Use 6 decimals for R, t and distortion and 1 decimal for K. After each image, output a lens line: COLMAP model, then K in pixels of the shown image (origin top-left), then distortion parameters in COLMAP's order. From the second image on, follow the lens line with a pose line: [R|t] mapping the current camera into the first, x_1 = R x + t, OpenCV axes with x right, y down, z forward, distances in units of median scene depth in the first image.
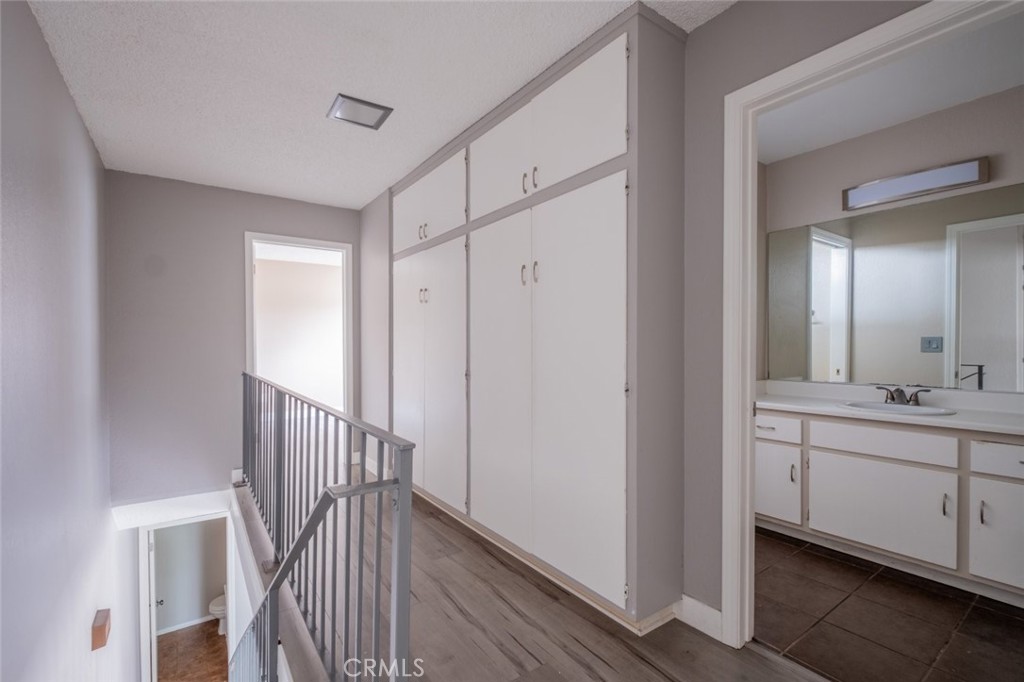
lens RADIAL K [[449.9, 0, 512.7], [0, 449.9, 346.1], [0, 0, 1]] dist [0.004294, -0.001408]
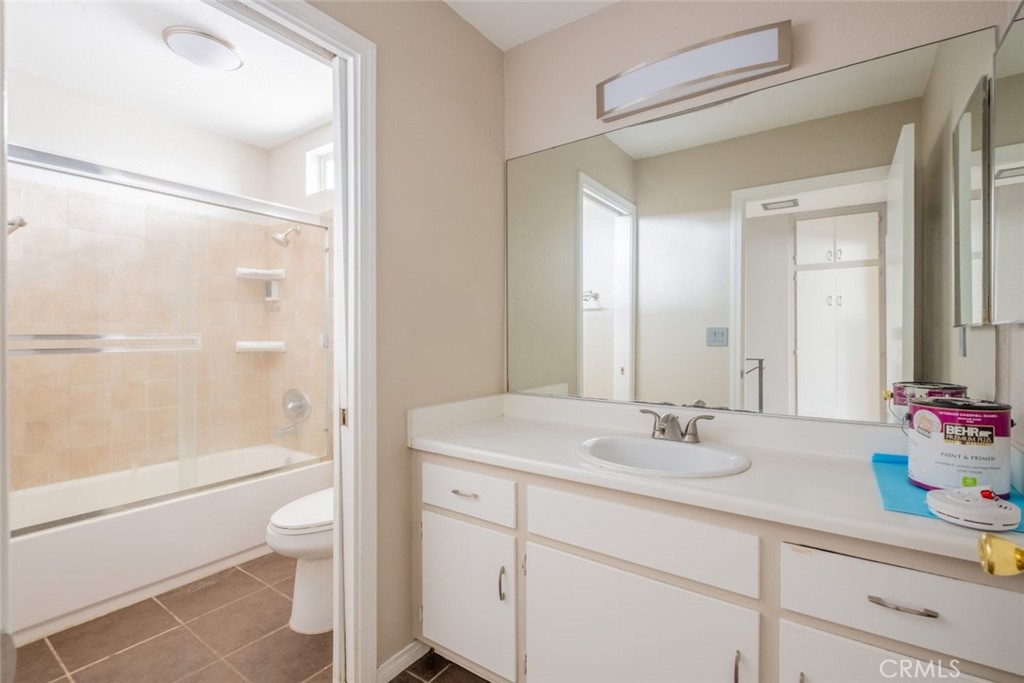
lens RADIAL K [[449.9, 0, 508.5], [0, 449.9, 334.7], [0, 0, 1]] dist [0.004294, -0.001408]
pose [[0.952047, 0.000788, 0.305950, 0.466800], [0.000879, 0.999986, -0.005309, -0.005015], [-0.305950, 0.005323, 0.952033, 0.496220]]
